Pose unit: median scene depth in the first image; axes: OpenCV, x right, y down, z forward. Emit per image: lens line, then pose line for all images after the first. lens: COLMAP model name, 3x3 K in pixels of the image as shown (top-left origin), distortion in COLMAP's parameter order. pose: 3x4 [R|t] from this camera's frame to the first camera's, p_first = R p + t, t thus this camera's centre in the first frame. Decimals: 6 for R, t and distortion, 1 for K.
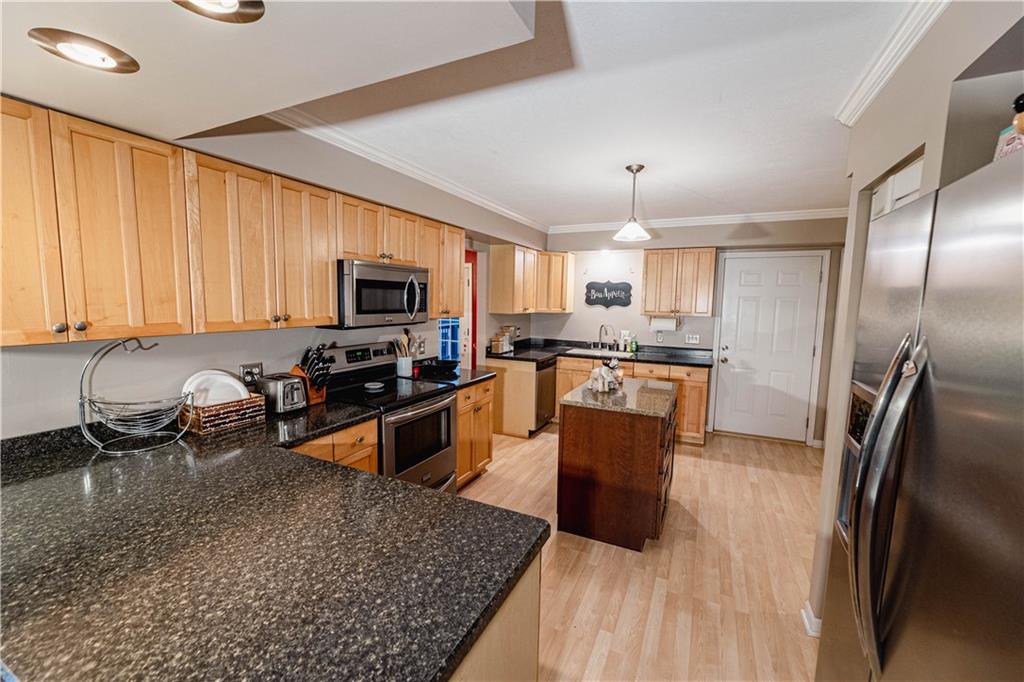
lens RADIAL K [[413.6, 0, 512.0], [0, 413.6, 341.0], [0, 0, 1]] dist [-0.002303, 0.000386]
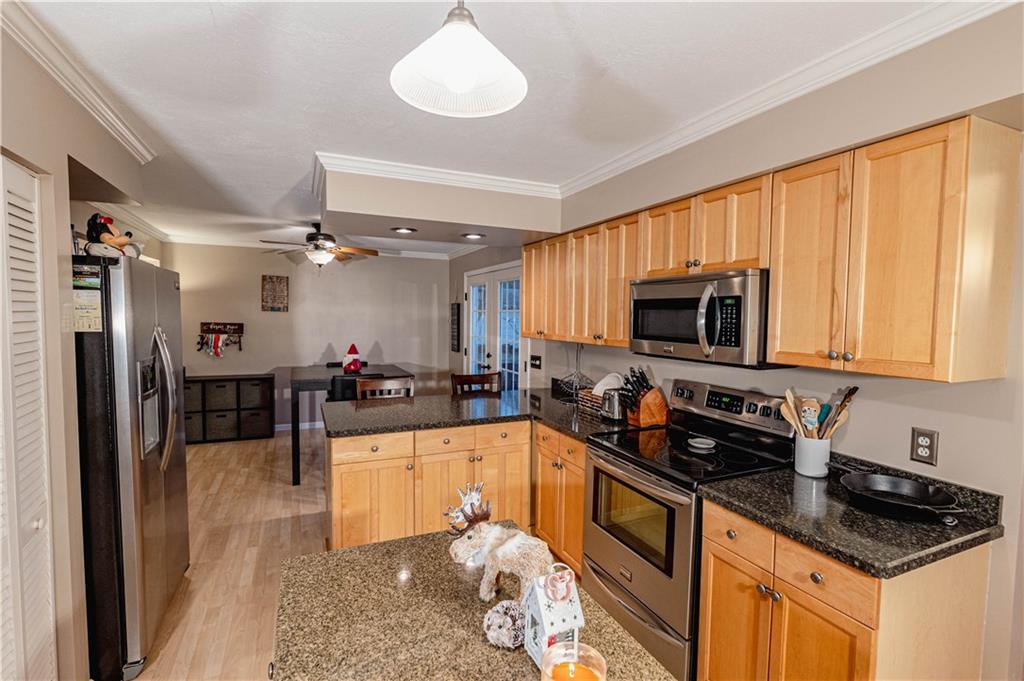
lens RADIAL K [[472.6, 0, 512.0], [0, 472.6, 340.5], [0, 0, 1]] dist [-0.002852, -0.000315]
pose [[-0.640860, 0.007913, -0.767617, 0.501292], [-0.107391, 0.989190, 0.099855, -0.114103], [0.760109, 0.146428, -0.633082, 1.221857]]
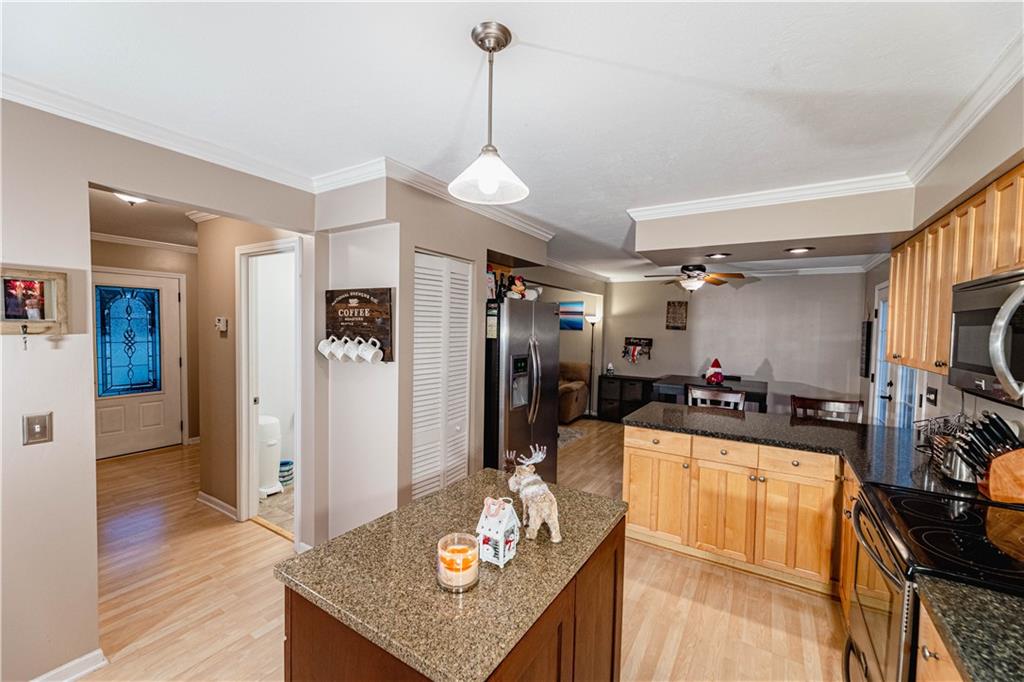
lens RADIAL K [[413.6, 0, 512.0], [0, 413.6, 341.0], [0, 0, 1]] dist [-0.002303, 0.000386]
pose [[-0.992585, -0.048890, 0.111288, 0.194697], [-0.033221, 0.989801, 0.138529, -0.145740], [-0.116926, 0.133804, -0.984086, 1.447452]]
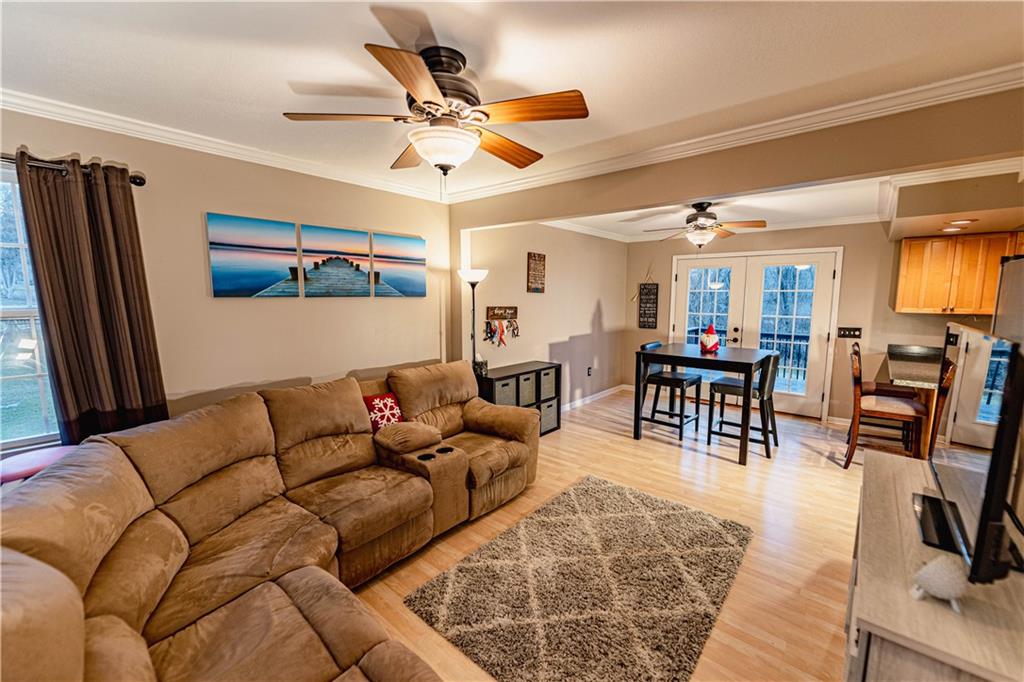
lens RADIAL K [[413.6, 0, 512.0], [0, 413.6, 341.0], [0, 0, 1]] dist [-0.002303, 0.000386]
pose [[-0.255368, 0.083777, -0.963208, 1.243983], [-0.108514, 0.987461, 0.114656, 0.099532], [0.960735, 0.133801, -0.243075, -0.654750]]
